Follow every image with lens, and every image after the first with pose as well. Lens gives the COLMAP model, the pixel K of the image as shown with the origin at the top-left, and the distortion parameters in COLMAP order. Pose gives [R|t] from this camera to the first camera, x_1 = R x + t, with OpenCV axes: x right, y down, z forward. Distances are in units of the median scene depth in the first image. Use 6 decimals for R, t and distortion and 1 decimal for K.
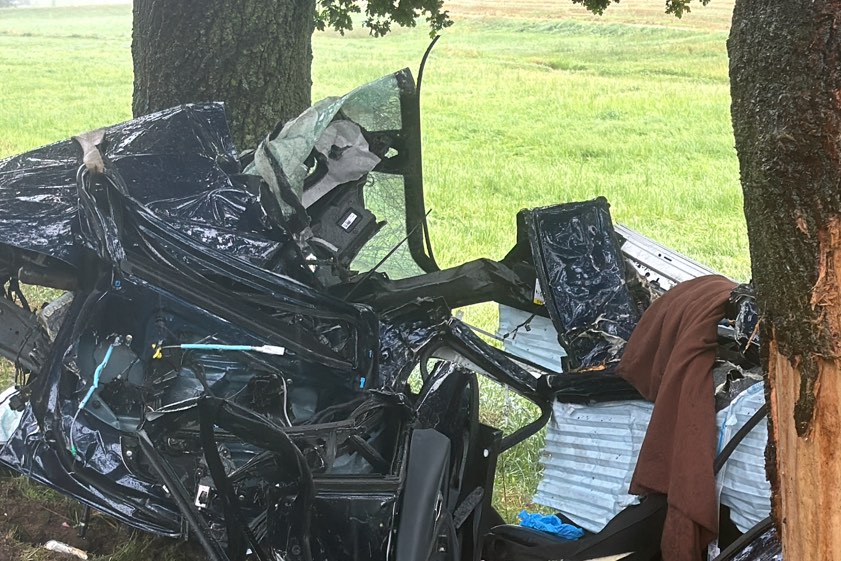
lens RADIAL K [[2245.3, 0, 471.8], [0, 2245.3, 416.8], [0, 0, 1]] dist [0.059076, 1.216732]
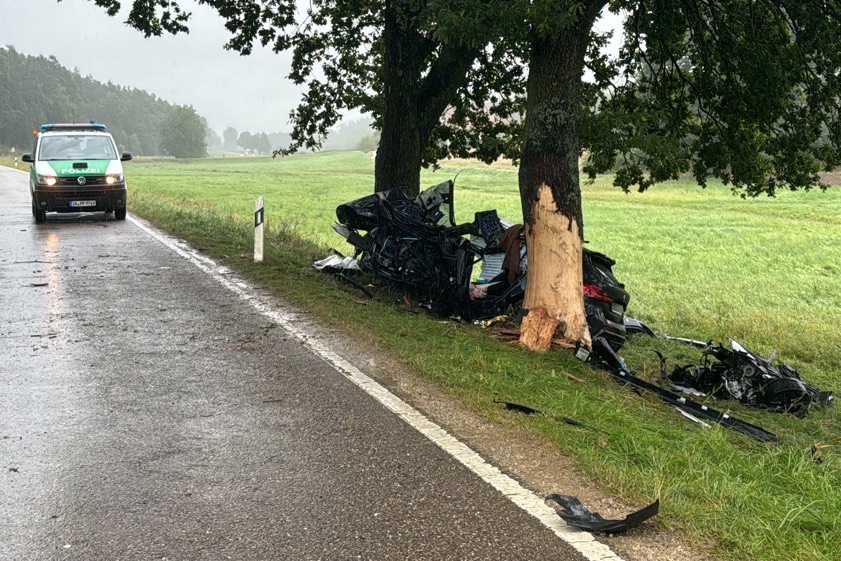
lens RADIAL K [[1060.6, 0, 420.5], [0, 1060.6, 280.5], [0, 0, 1]] dist [0.033715, 0.007484]
pose [[0.999919, 0.012617, -0.001755, -0.082755], [-0.012706, 0.997706, -0.066487, 0.182918], [0.000913, 0.066504, 0.997786, -1.065294]]
